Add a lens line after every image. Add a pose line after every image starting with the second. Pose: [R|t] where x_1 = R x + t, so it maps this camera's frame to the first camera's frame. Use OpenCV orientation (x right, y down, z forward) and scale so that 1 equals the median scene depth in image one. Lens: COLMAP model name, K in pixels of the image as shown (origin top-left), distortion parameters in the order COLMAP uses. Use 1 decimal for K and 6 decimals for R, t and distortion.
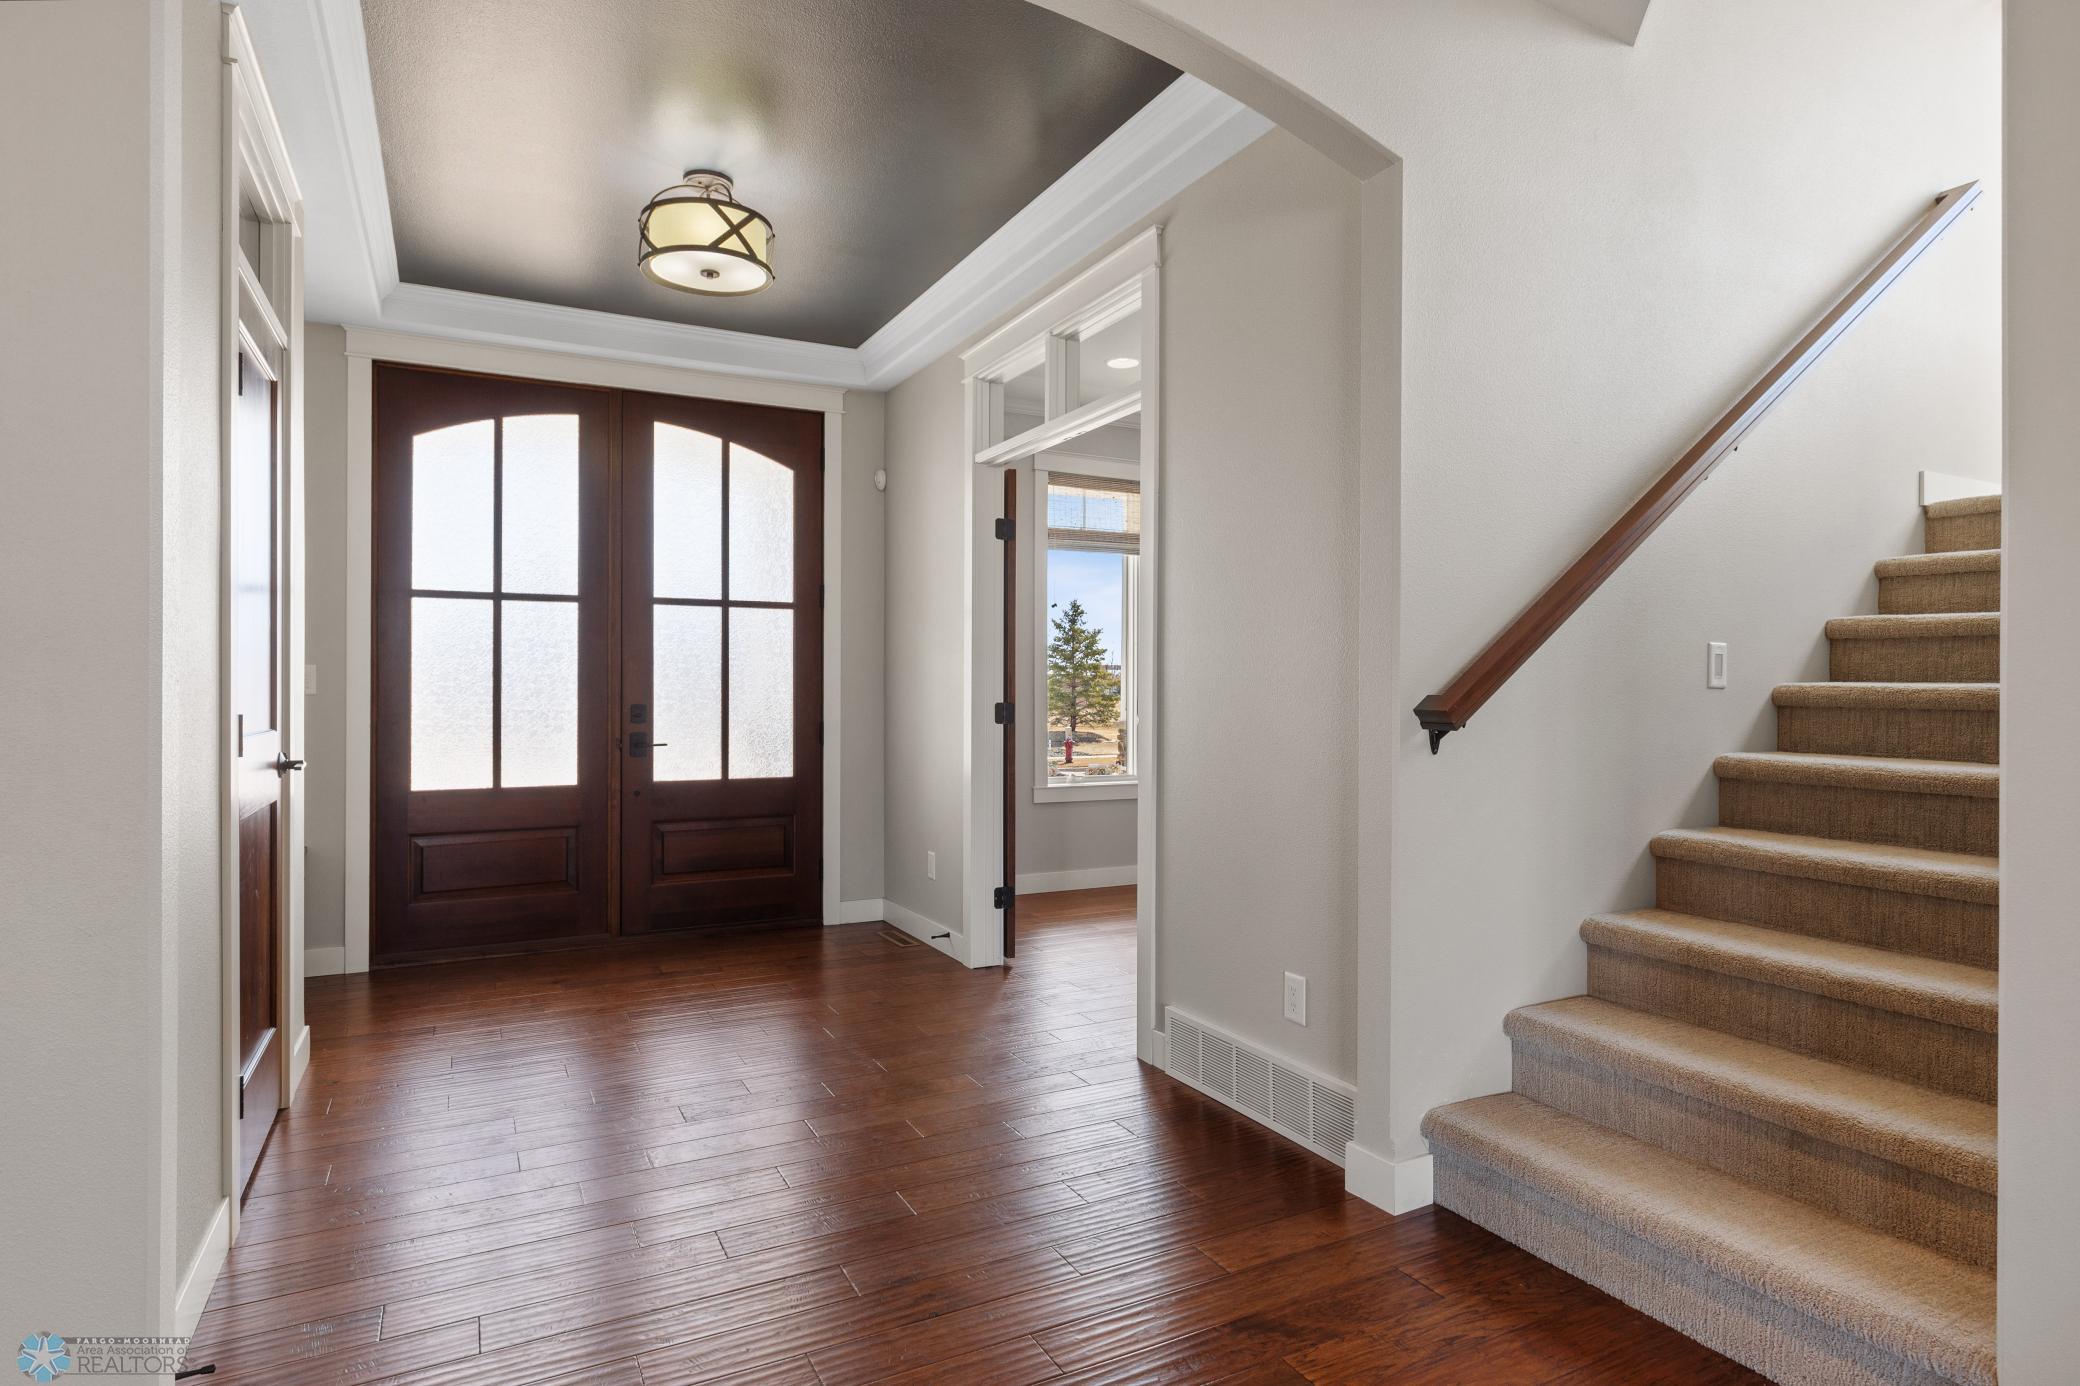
lens RADIAL K [[1133.5, 0, 1040.0], [0, 1133.5, 693.0], [0, 0, 1]] dist [-0.003465, -0.001113]
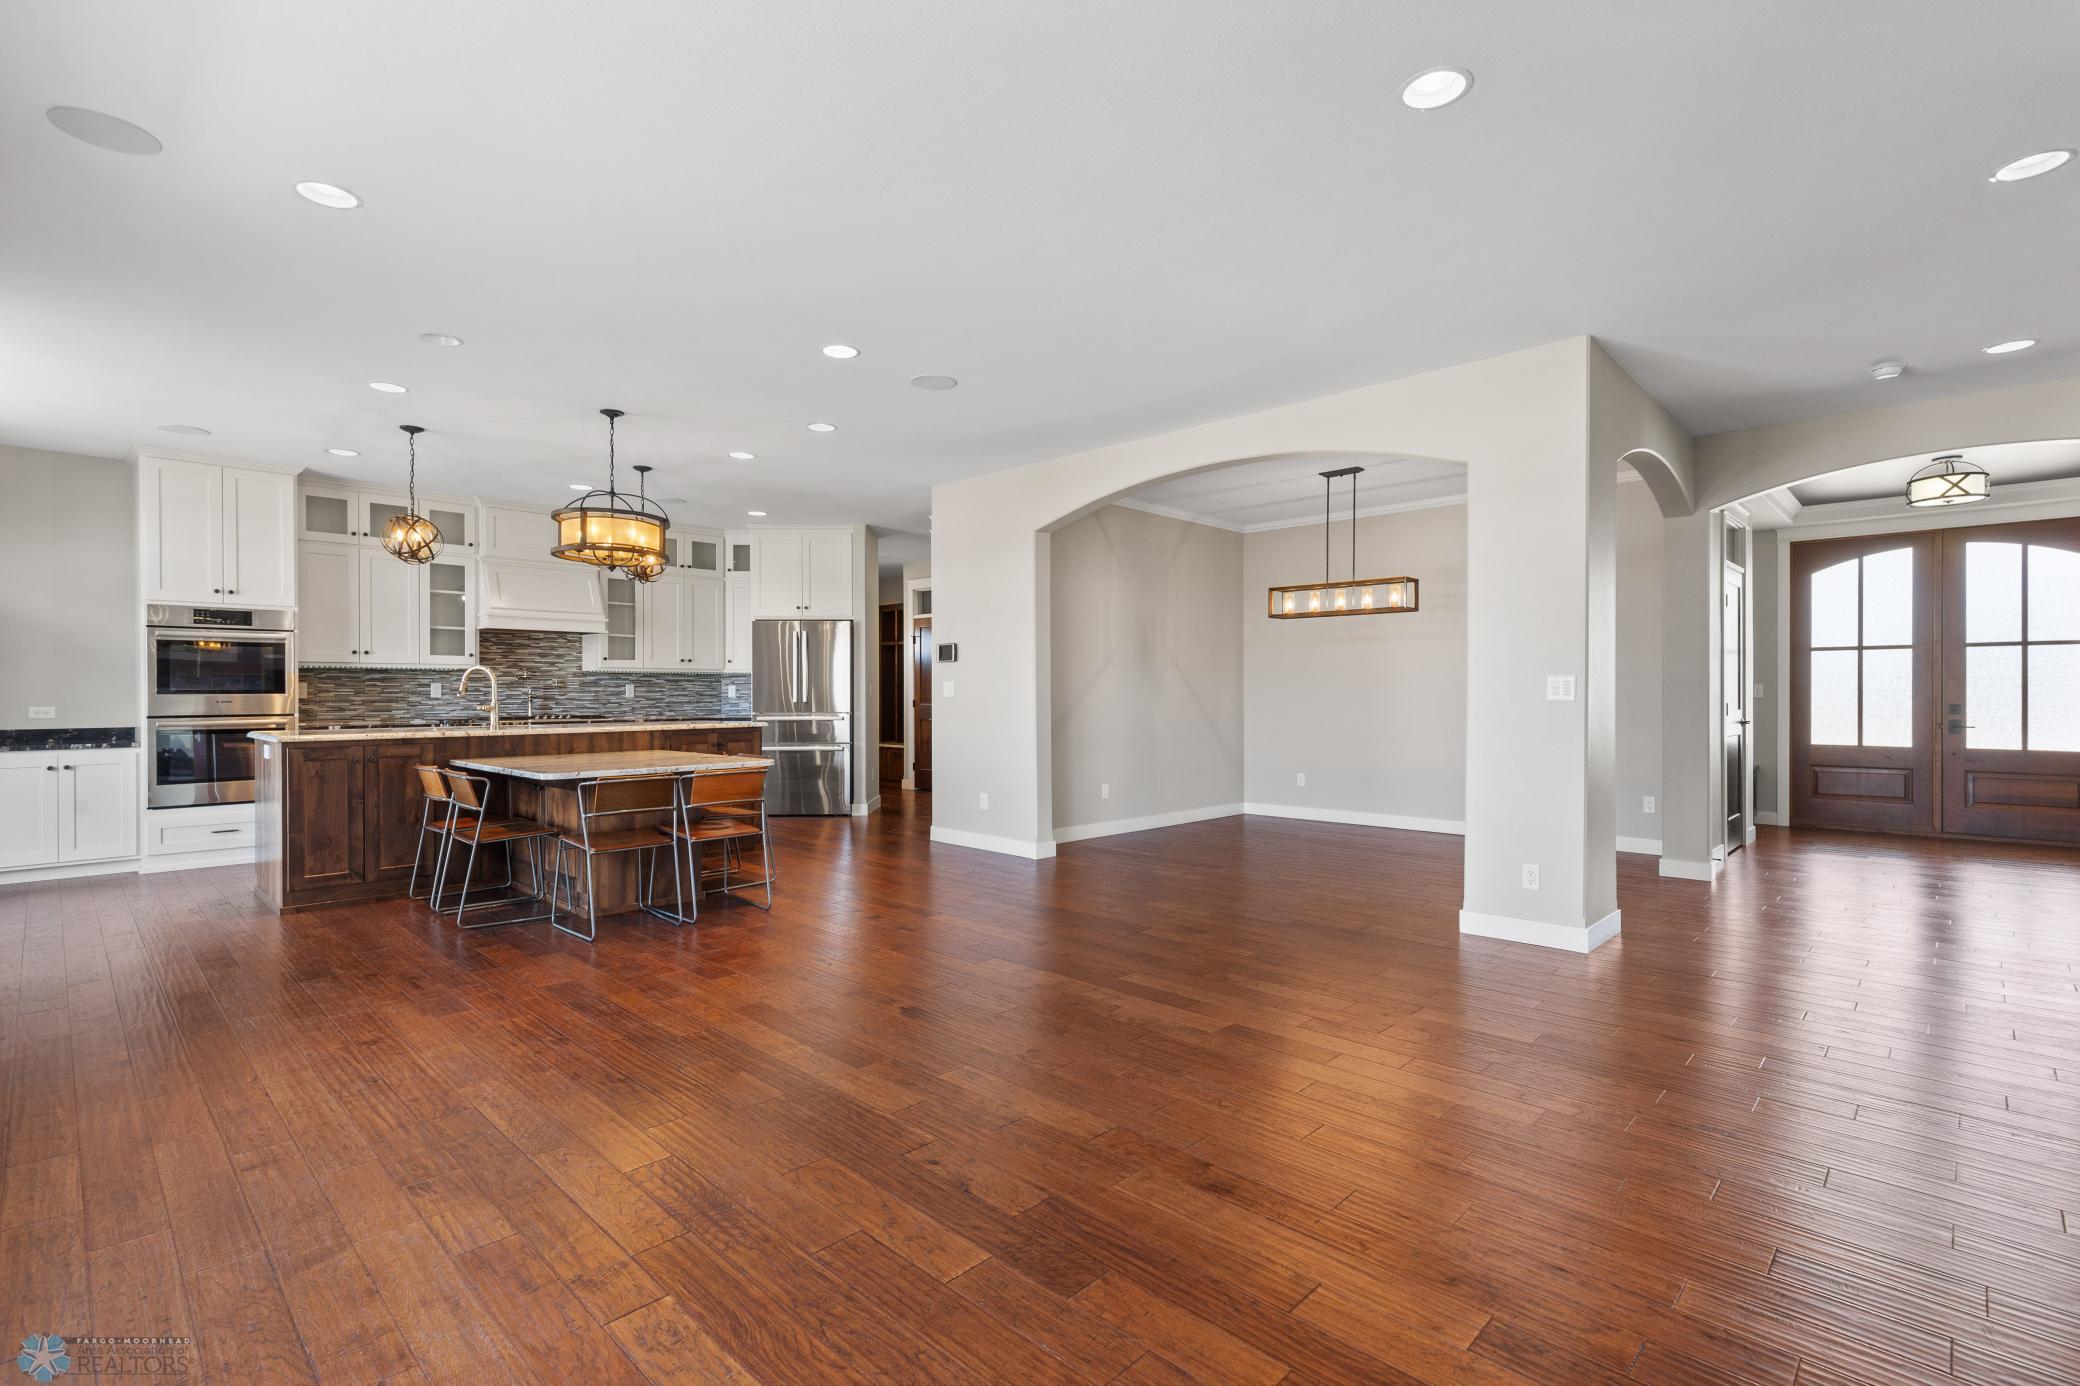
lens RADIAL K [[948.8, 0, 1040.0], [0, 948.8, 693.0], [0, 0, 1]] dist [0.001602, -0.000184]
pose [[0.325728, -0.006929, -0.945438, 0.619174], [-0.003225, 0.999959, -0.008440, 0.010558], [0.945458, 0.005798, 0.325693, -0.885758]]
